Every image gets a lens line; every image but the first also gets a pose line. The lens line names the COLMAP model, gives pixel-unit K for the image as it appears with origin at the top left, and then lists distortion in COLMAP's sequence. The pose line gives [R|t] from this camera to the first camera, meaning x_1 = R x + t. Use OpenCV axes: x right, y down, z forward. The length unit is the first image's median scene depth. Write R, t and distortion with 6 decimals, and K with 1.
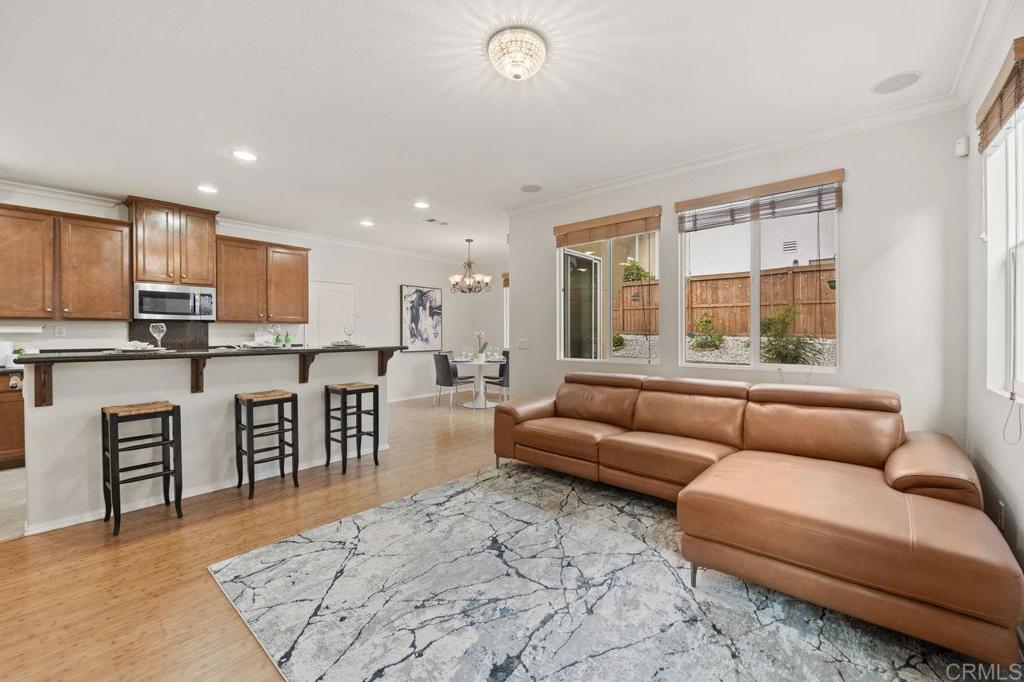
lens RADIAL K [[412.3, 0, 510.0], [0, 412.3, 336.8], [0, 0, 1]] dist [-0.012287, -0.000868]
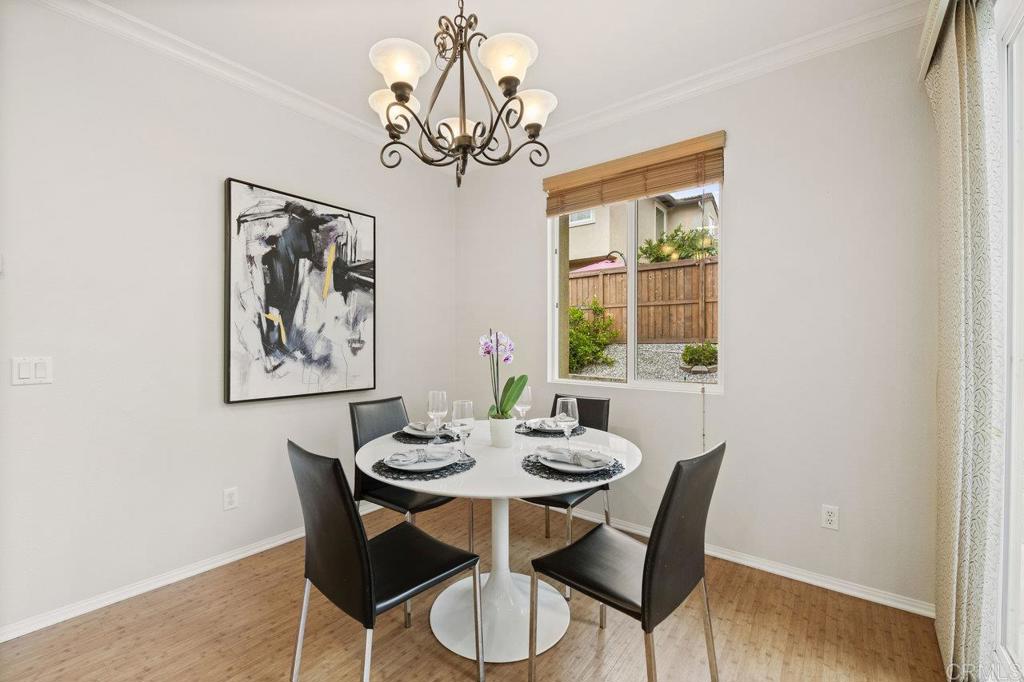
lens RADIAL K [[430.1, 0, 513.7], [0, 430.1, 342.7], [0, 0, 1]] dist [-0.003457, -0.001350]
pose [[0.998335, 0.003469, 0.057584, -0.070196], [-0.003034, 0.999966, -0.007632, -0.004852], [-0.057609, 0.007444, 0.998311, 0.649291]]
